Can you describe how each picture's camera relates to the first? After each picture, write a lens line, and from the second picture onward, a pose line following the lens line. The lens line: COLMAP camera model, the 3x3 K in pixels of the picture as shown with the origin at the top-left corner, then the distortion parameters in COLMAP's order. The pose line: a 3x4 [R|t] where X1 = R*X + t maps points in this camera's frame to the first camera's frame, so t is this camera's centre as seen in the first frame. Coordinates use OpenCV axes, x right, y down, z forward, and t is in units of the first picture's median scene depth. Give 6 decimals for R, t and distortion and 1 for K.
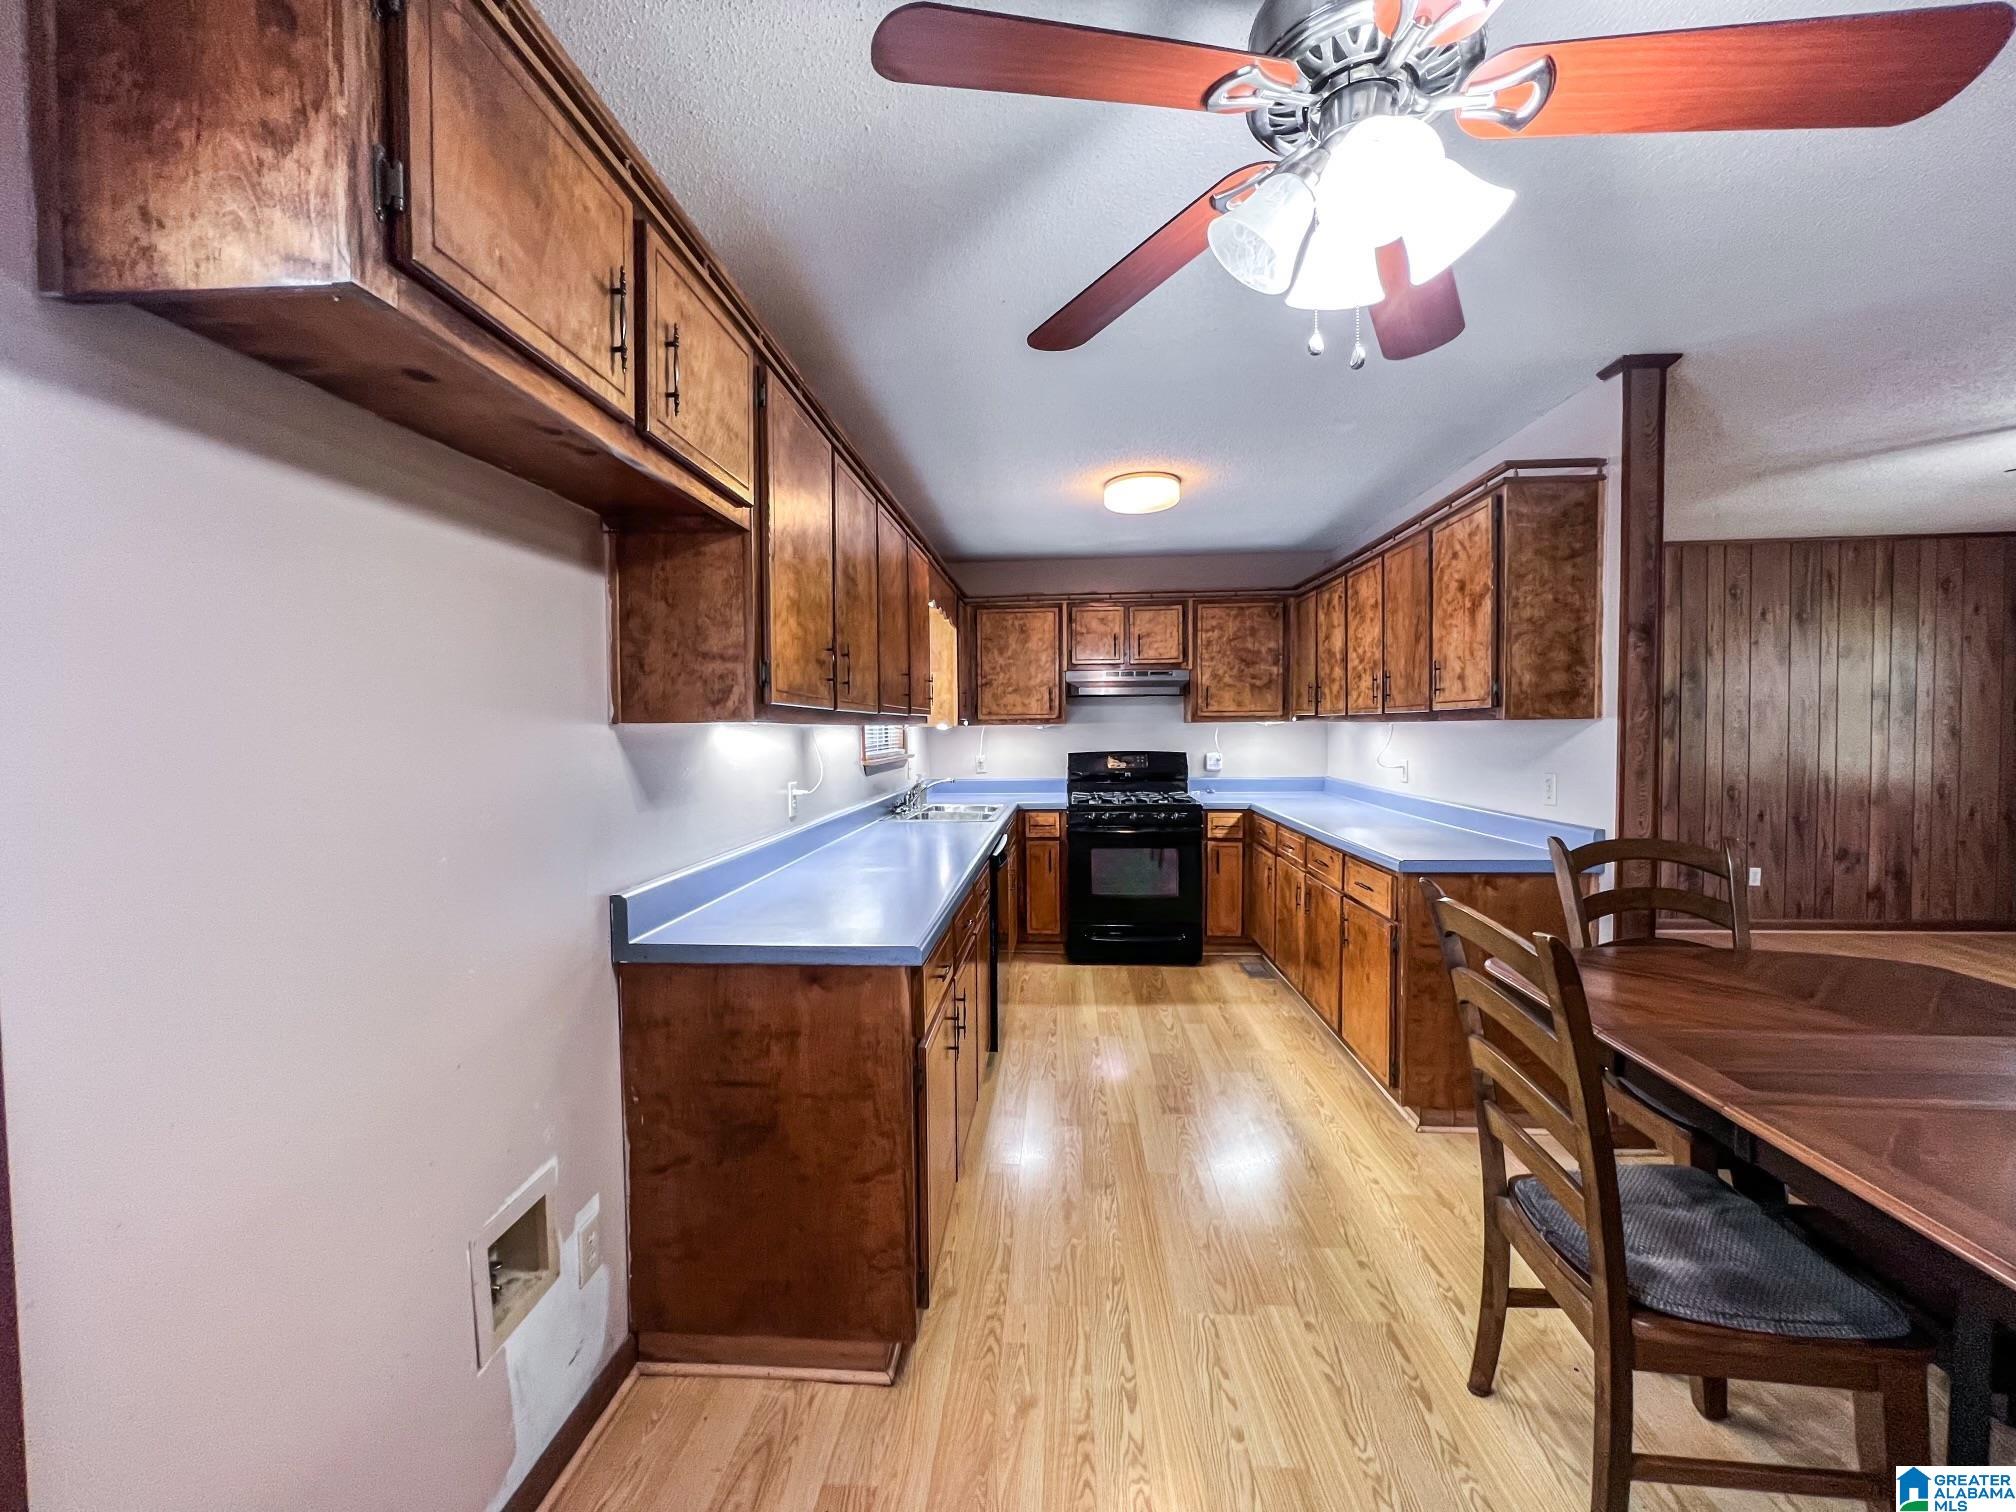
lens RADIAL K [[807.8, 0, 1005.4], [0, 807.8, 755.2], [0, 0, 1]] dist [-0.003737, 0.000698]
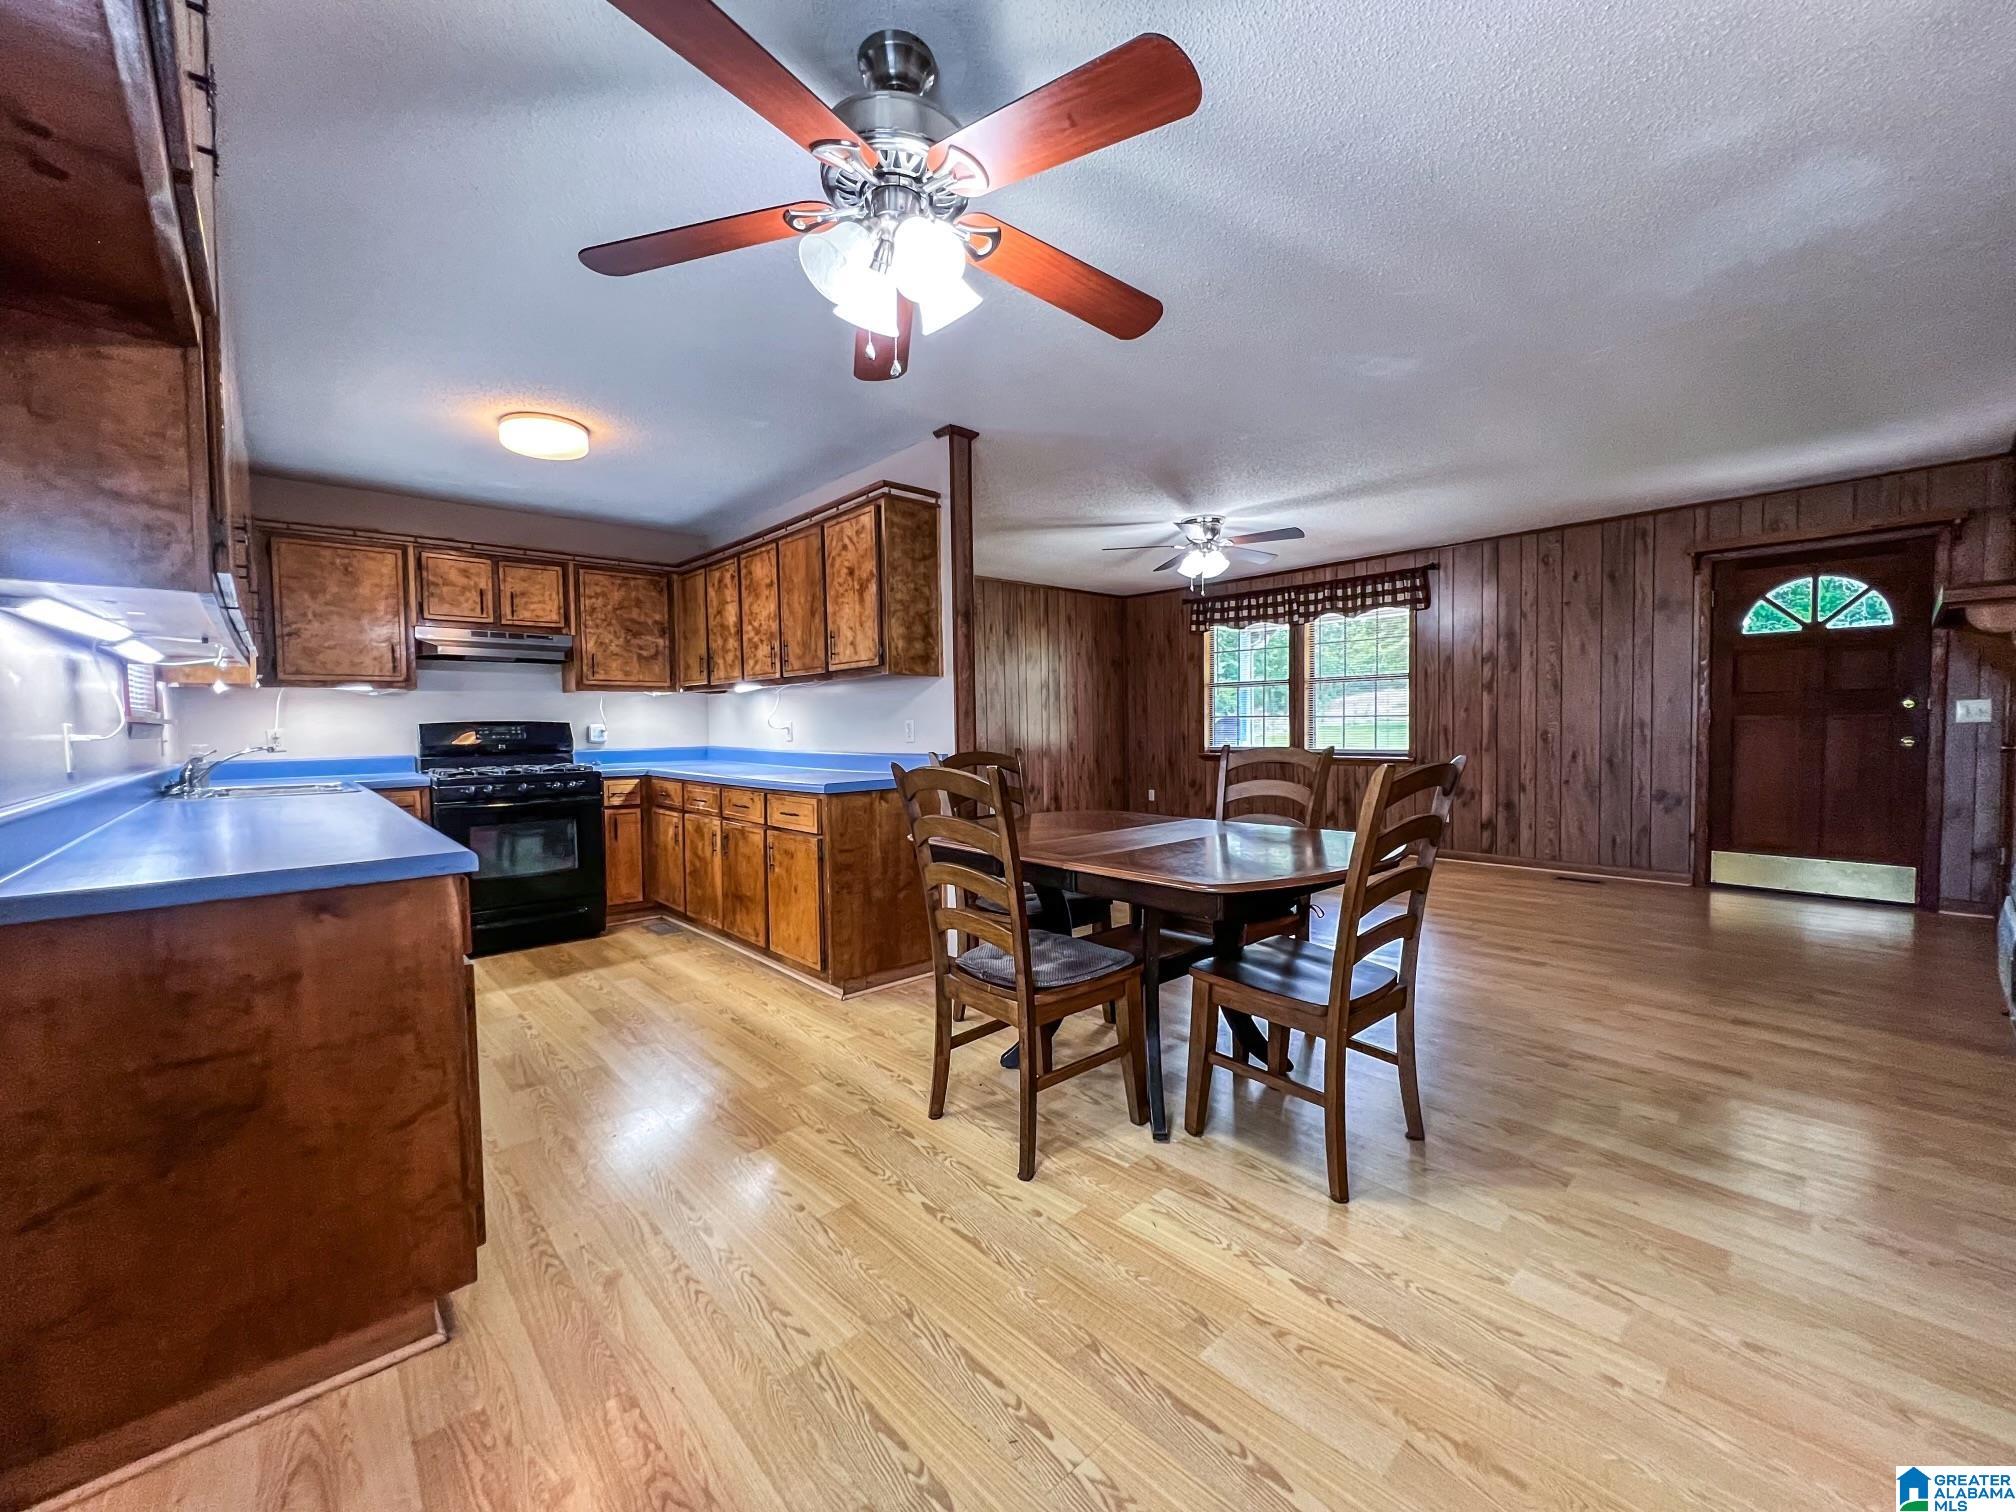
lens RADIAL K [[807.8, 0, 1005.1], [0, 807.8, 755.0], [0, 0, 1]] dist [-0.003737, 0.000698]
pose [[0.690052, -0.028916, 0.723182, -0.192428], [0.032616, 0.999429, 0.008840, 0.074189], [-0.723024, 0.017487, 0.690601, -0.052810]]
